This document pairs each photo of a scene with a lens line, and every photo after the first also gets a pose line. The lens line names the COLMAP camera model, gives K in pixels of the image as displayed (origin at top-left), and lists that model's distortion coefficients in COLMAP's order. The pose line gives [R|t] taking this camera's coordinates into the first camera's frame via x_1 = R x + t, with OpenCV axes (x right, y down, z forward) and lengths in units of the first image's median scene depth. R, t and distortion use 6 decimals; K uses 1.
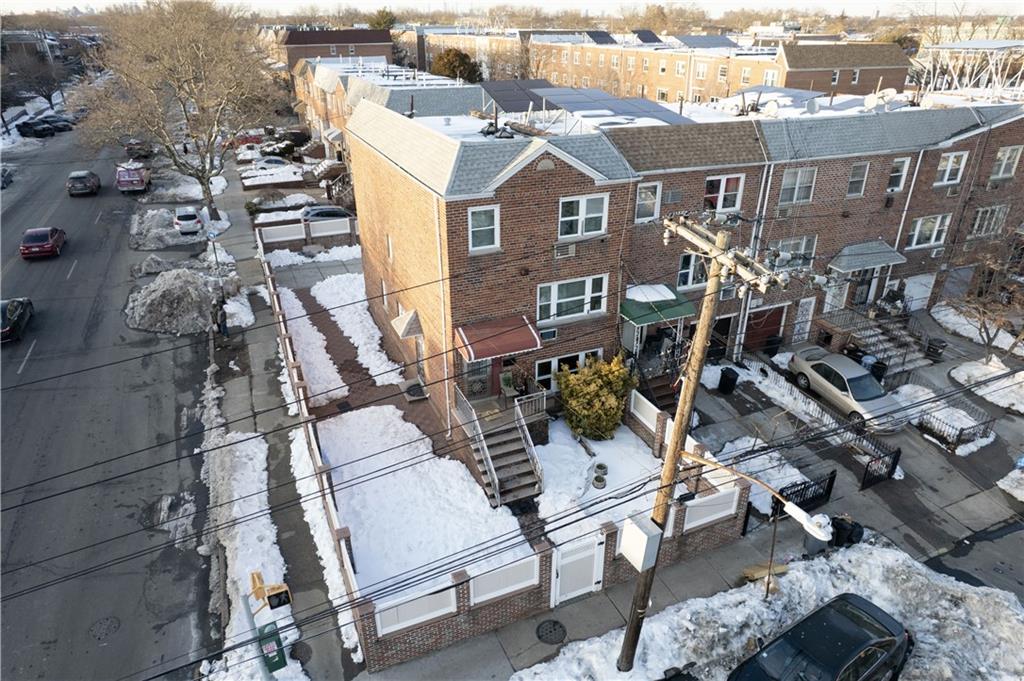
lens RADIAL K [[657.3, 0, 515.0], [0, 657.3, 321.2], [0, 0, 1]] dist [-0.050342, 0.027510]
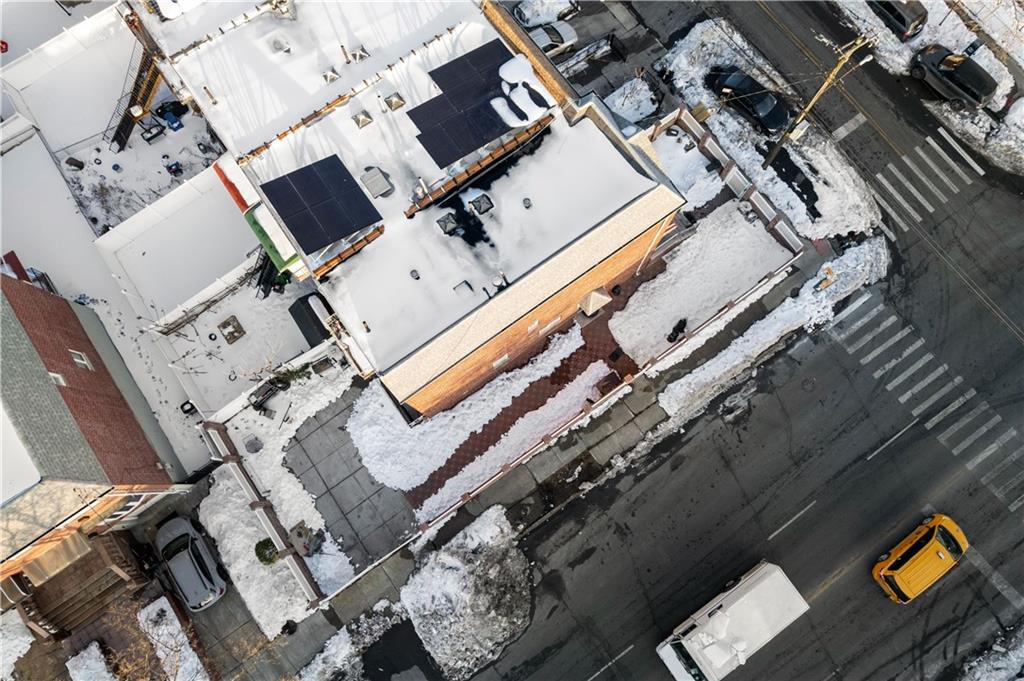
lens RADIAL K [[657.3, 0, 507.6], [0, 657.3, 338.3], [0, 0, 1]] dist [-0.050342, 0.027510]
pose [[-0.202946, -0.953905, 0.221085, -0.513380], [0.423265, 0.118140, 0.898270, -1.302474], [-0.882983, 0.275878, 0.379779, 0.686863]]
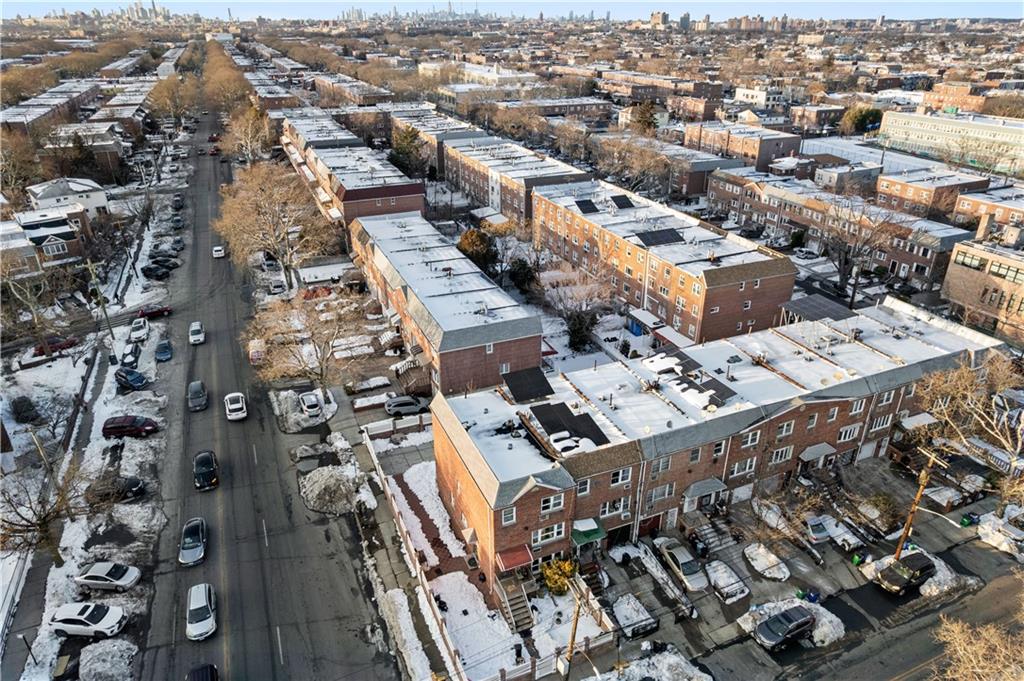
lens RADIAL K [[657.3, 0, 518.2], [0, 657.3, 330.9], [0, 0, 1]] dist [-0.050342, 0.027510]
pose [[0.999992, 0.002585, -0.002897, -0.007578], [-0.002563, 0.999969, 0.007432, -0.668642], [0.002916, -0.007425, 0.999968, -1.086730]]
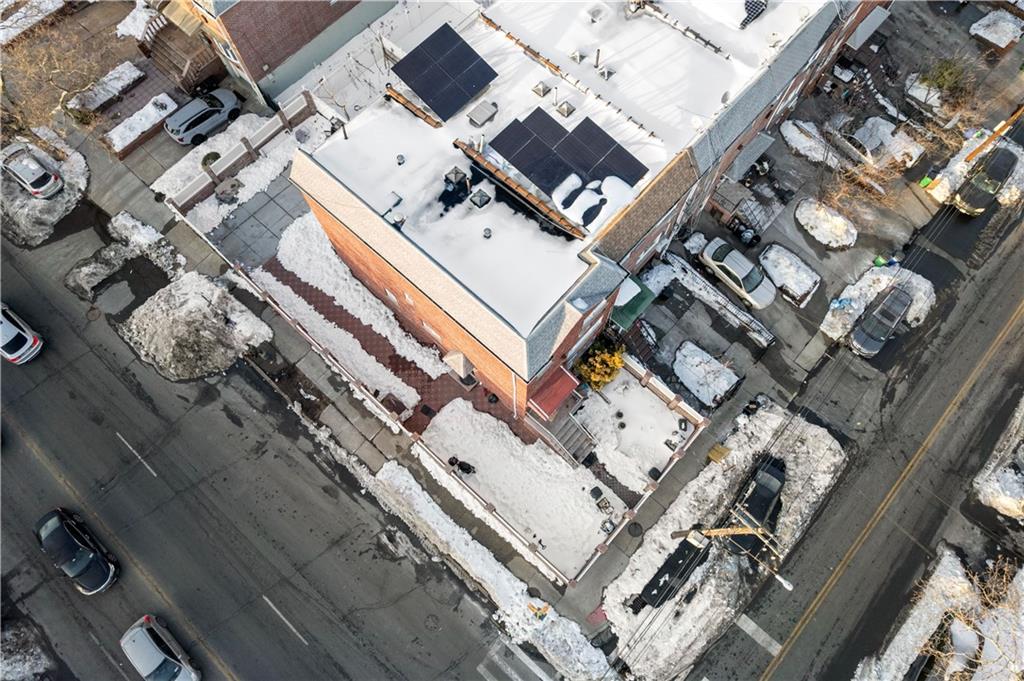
lens RADIAL K [[657.3, 0, 513.5], [0, 657.3, 330.2], [0, 0, 1]] dist [-0.050342, 0.027510]
pose [[0.912870, -0.384592, 0.136957, -0.227492], [0.175194, 0.672055, 0.719479, -1.015400], [-0.368748, -0.632797, 0.680877, 0.082675]]
